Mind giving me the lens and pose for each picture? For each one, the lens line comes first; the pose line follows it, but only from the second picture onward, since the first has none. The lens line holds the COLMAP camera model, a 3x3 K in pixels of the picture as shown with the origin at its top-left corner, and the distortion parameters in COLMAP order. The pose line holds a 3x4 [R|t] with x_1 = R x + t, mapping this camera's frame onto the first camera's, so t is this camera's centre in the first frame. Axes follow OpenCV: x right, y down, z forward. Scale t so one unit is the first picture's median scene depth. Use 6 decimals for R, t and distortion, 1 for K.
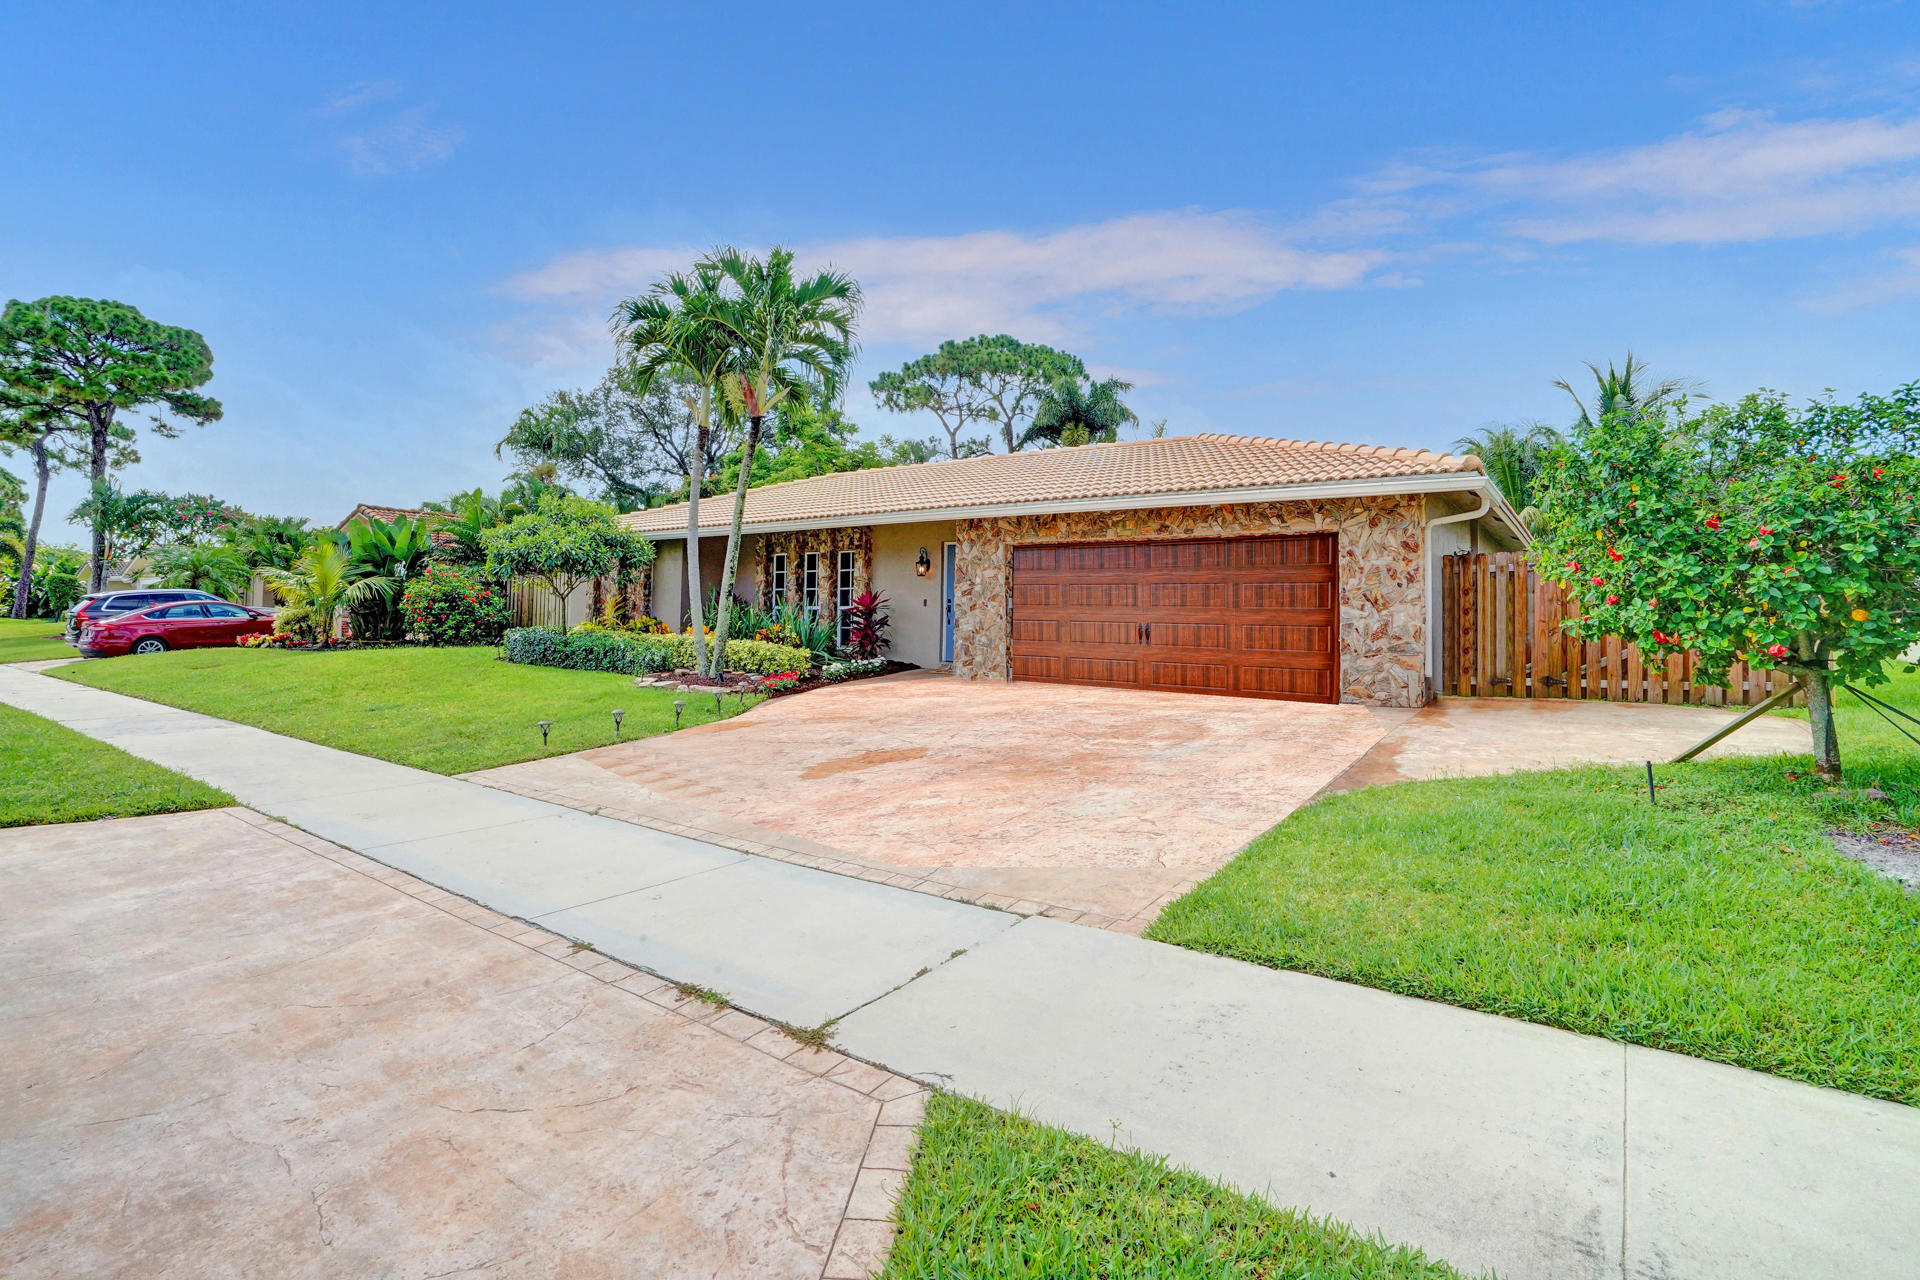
lens RADIAL K [[891.4, 0, 962.3], [0, 891.4, 631.3], [0, 0, 1]] dist [-0.038746, 0.013020]
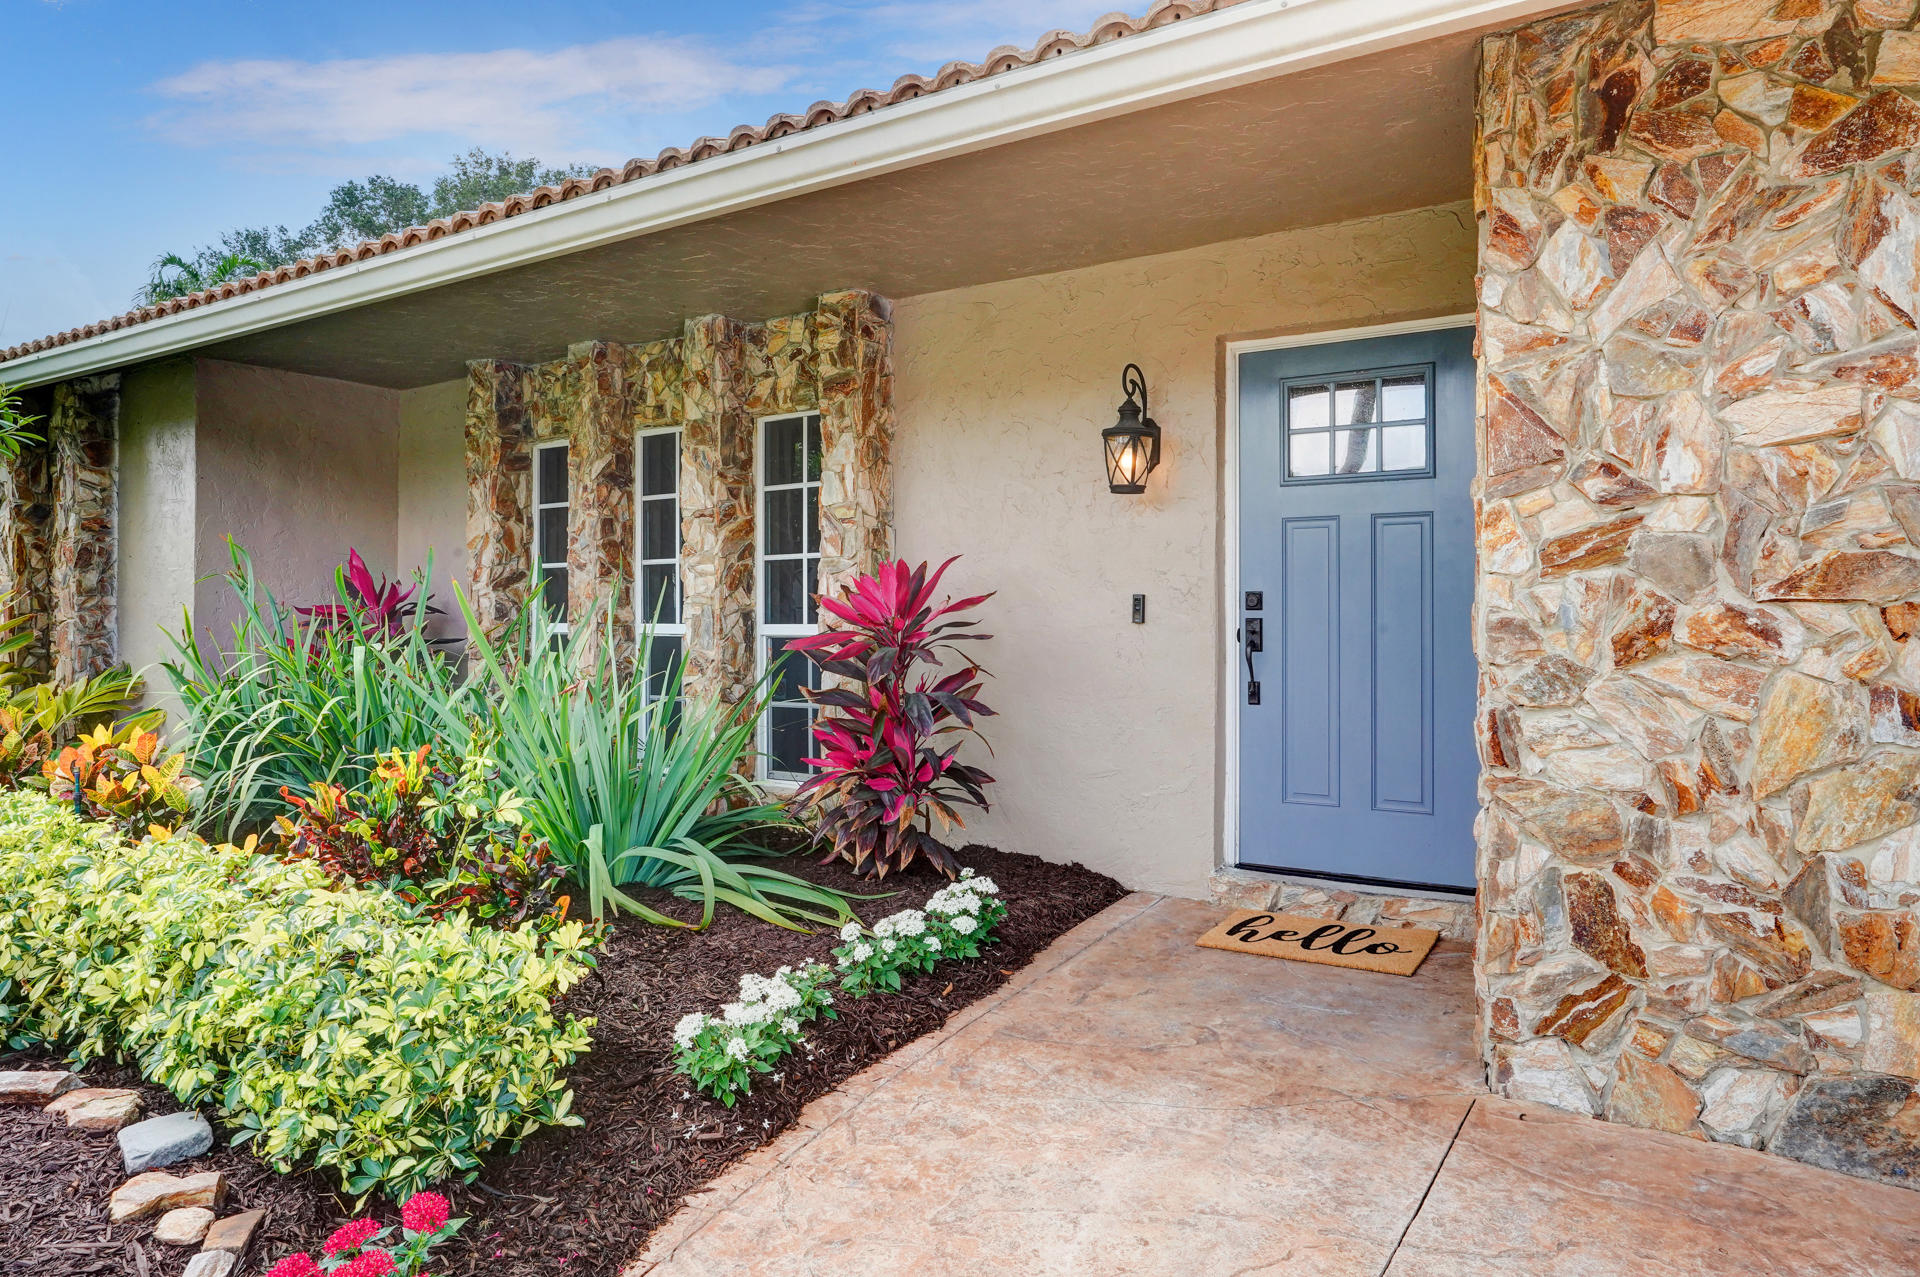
lens RADIAL K [[1229.6, 0, 958.7], [0, 1229.6, 637.8], [0, 0, 1]] dist [0.000080, 0.000133]
pose [[0.999510, -0.014721, 0.027621, -0.093414], [0.014640, 0.999888, 0.003119, -0.025055], [-0.027663, -0.002713, 0.999614, 0.657018]]
